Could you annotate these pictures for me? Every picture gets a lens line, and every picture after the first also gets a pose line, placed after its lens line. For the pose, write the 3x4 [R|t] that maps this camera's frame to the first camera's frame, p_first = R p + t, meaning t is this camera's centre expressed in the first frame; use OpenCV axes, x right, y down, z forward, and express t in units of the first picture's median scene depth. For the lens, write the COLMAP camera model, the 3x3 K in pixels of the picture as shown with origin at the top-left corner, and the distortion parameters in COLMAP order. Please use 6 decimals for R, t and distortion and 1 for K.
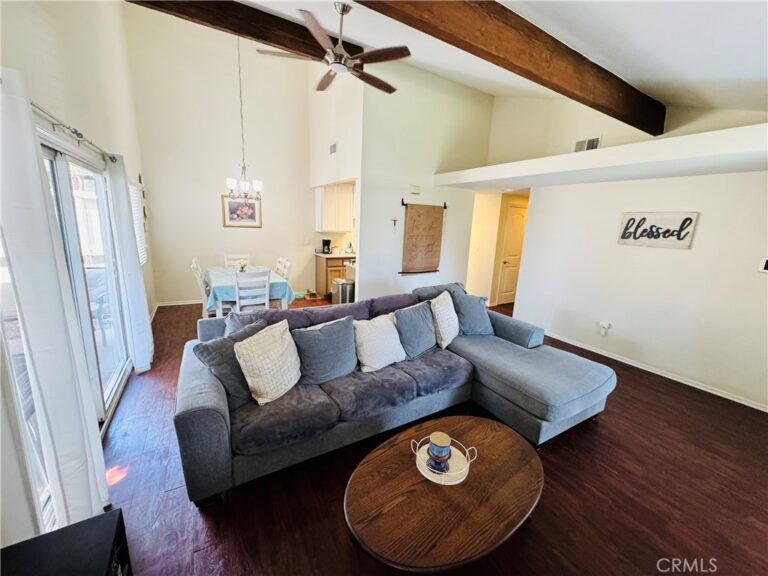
lens RADIAL K [[304.2, 0, 383.1], [0, 304.2, 286.1], [0, 0, 1]] dist [-0.003073, -0.000166]
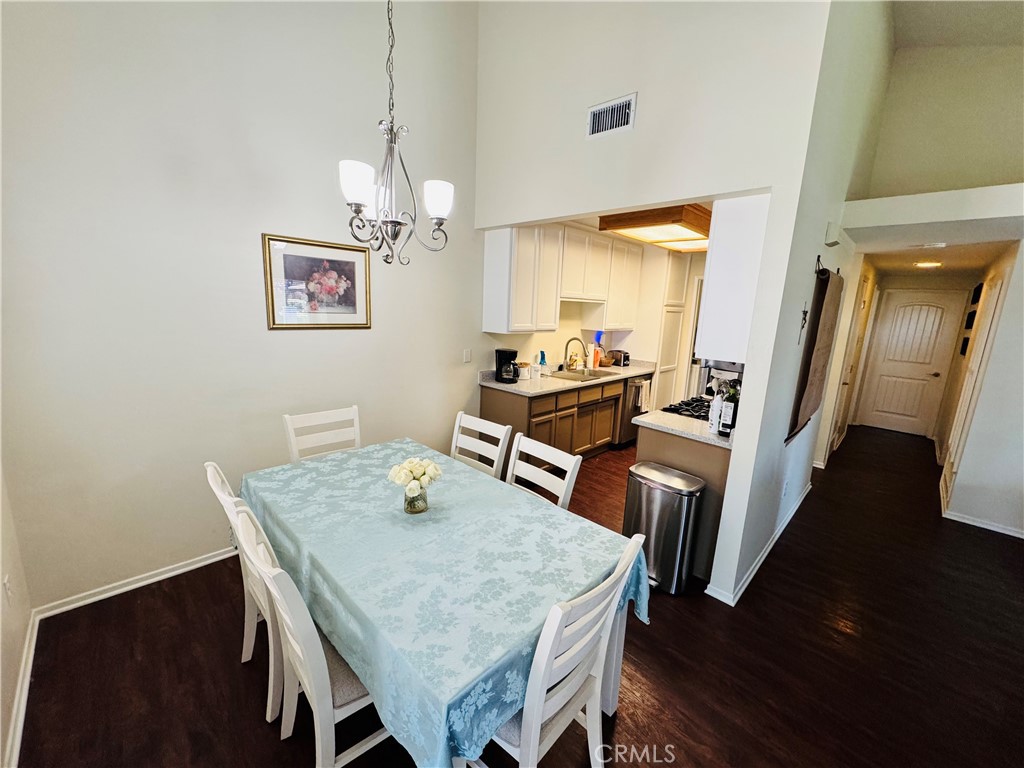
lens RADIAL K [[405.6, 0, 513.3], [0, 405.6, 385.3], [0, 0, 1]] dist [-0.003073, -0.000166]
pose [[0.967112, -0.052376, 0.248900, -0.361539], [0.052543, 0.998601, 0.005974, -0.116782], [-0.248864, 0.007301, 0.968511, 0.478347]]
